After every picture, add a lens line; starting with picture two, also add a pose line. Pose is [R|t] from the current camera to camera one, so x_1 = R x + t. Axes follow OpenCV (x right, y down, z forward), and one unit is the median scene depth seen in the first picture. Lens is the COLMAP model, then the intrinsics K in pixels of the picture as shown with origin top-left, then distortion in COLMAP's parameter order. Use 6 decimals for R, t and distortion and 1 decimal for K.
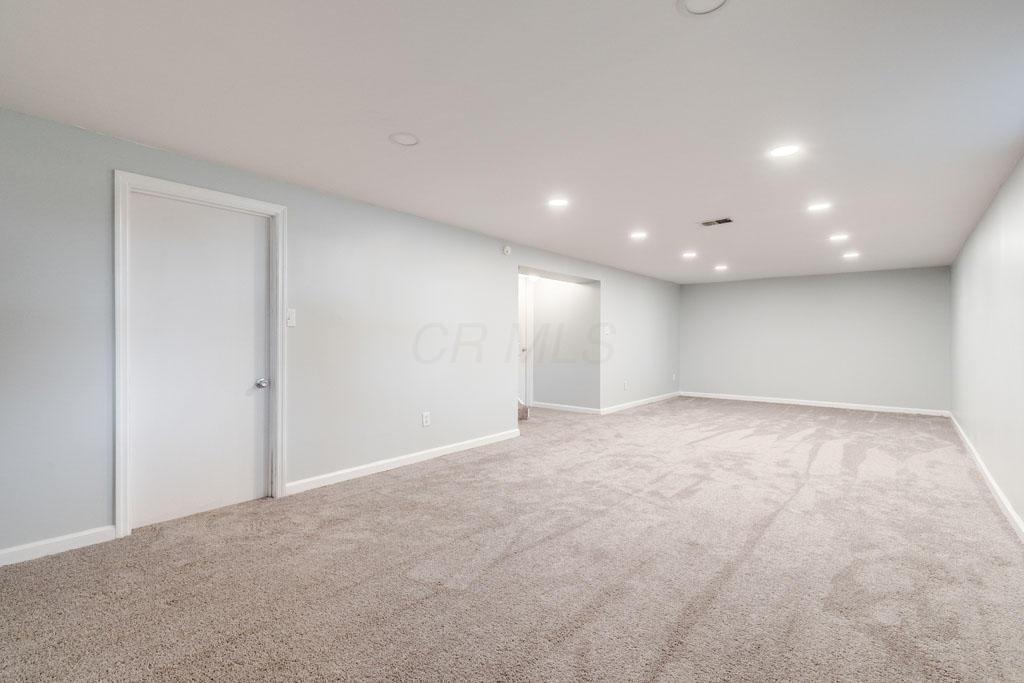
lens RADIAL K [[460.6, 0, 512.0], [0, 460.6, 341.5], [0, 0, 1]] dist [0.001443, 0.000363]
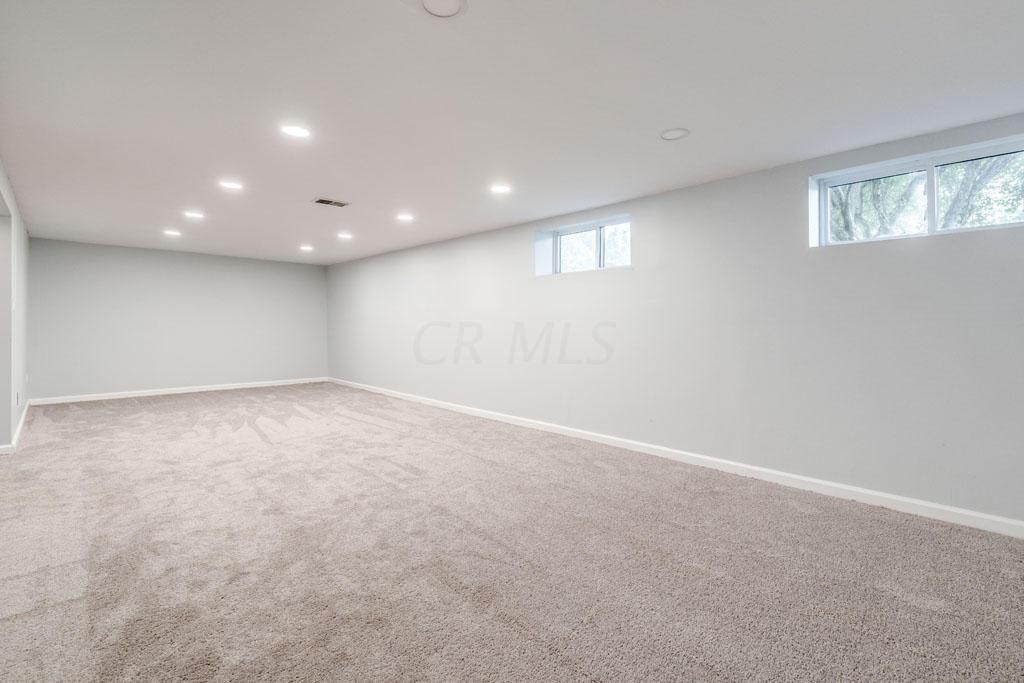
lens RADIAL K [[475.2, 0, 512.3], [0, 475.2, 318.9], [0, 0, 1]] dist [0.002409, 0.000432]
pose [[0.107090, 0.003858, 0.994242, -0.611372], [-0.001448, 0.999992, -0.003725, -0.012169], [-0.994248, -0.001041, 0.107095, 0.589524]]
